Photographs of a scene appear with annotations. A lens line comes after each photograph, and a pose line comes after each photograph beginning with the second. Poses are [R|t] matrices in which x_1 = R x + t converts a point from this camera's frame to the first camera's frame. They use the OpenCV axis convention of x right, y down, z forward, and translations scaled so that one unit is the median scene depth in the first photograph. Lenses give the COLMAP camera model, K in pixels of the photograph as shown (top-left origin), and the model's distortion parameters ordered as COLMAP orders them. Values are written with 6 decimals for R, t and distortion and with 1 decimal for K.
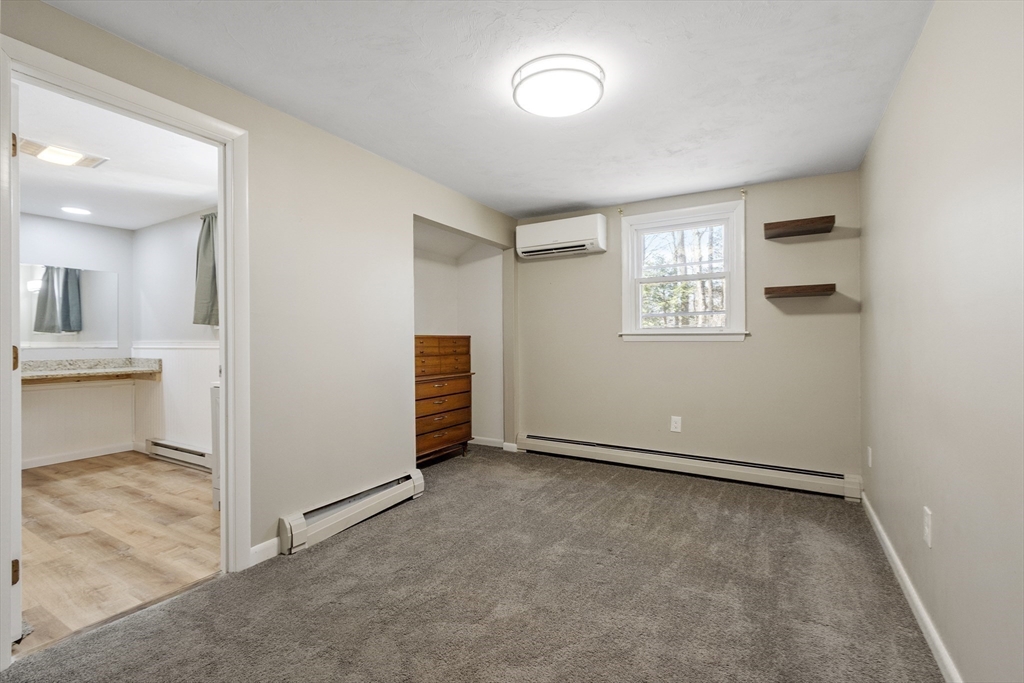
lens RADIAL K [[455.6, 0, 508.2], [0, 455.6, 334.8], [0, 0, 1]] dist [0.004864, -0.002343]
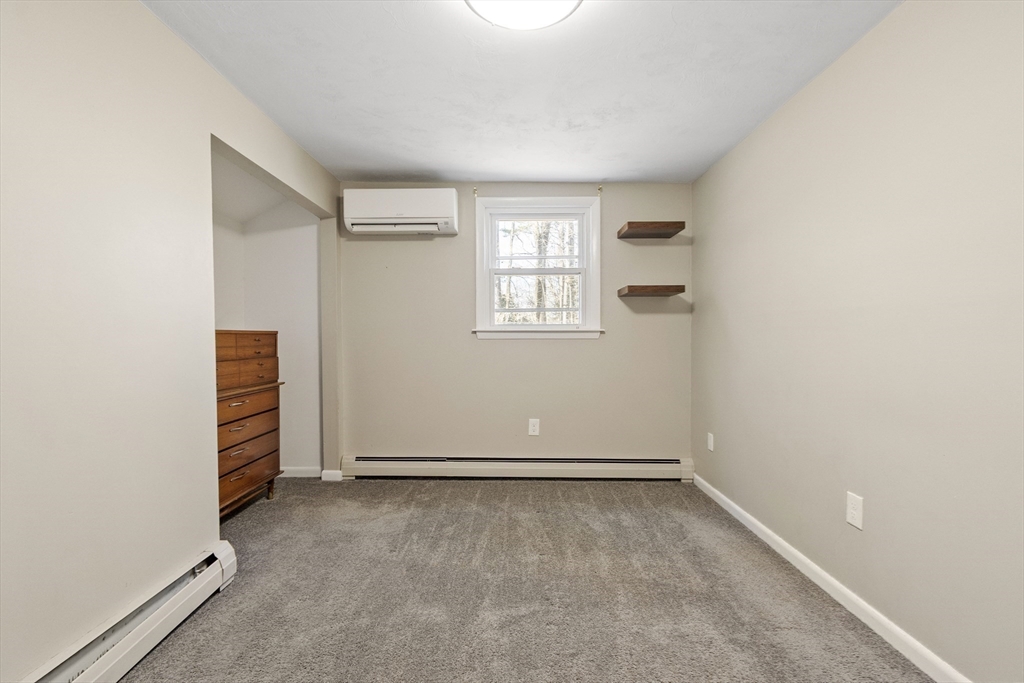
lens RADIAL K [[455.6, 0, 510.3], [0, 455.6, 342.8], [0, 0, 1]] dist [0.004864, -0.002343]
pose [[0.863845, -0.005000, 0.503732, -0.197388], [-0.007007, 0.999735, 0.021940, 0.003098], [-0.503708, -0.022482, 0.863581, 0.293844]]
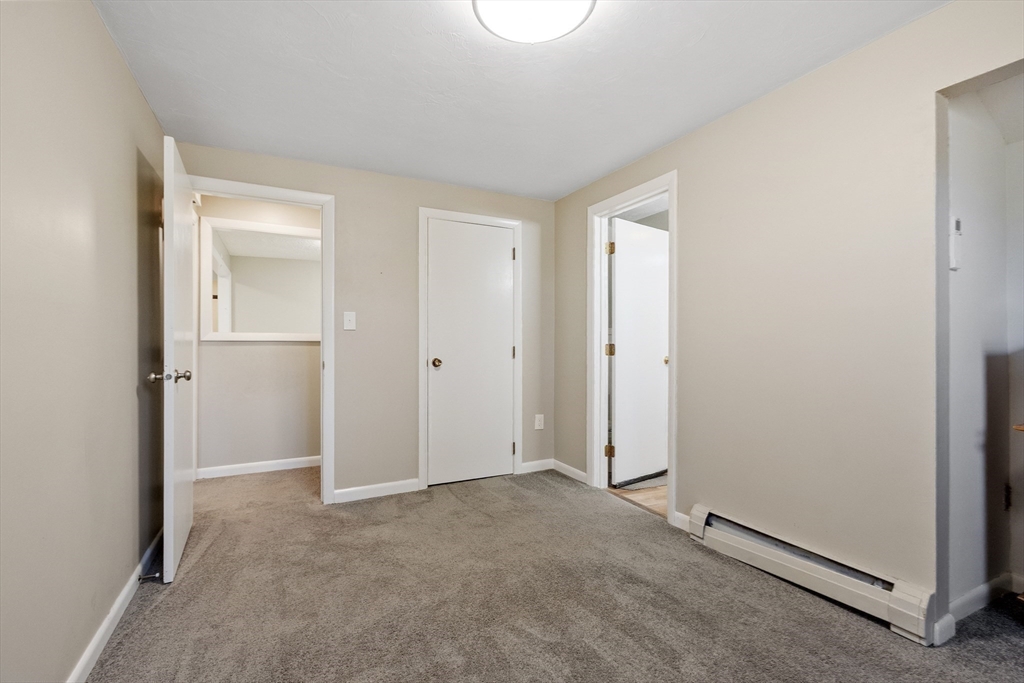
lens RADIAL K [[455.6, 0, 510.8], [0, 455.6, 345.5], [0, 0, 1]] dist [0.004864, -0.002343]
pose [[-0.522907, 0.007810, -0.852354, 0.551777], [0.008831, 0.999954, 0.003744, 0.012936], [0.852344, -0.005570, -0.522952, 0.996747]]
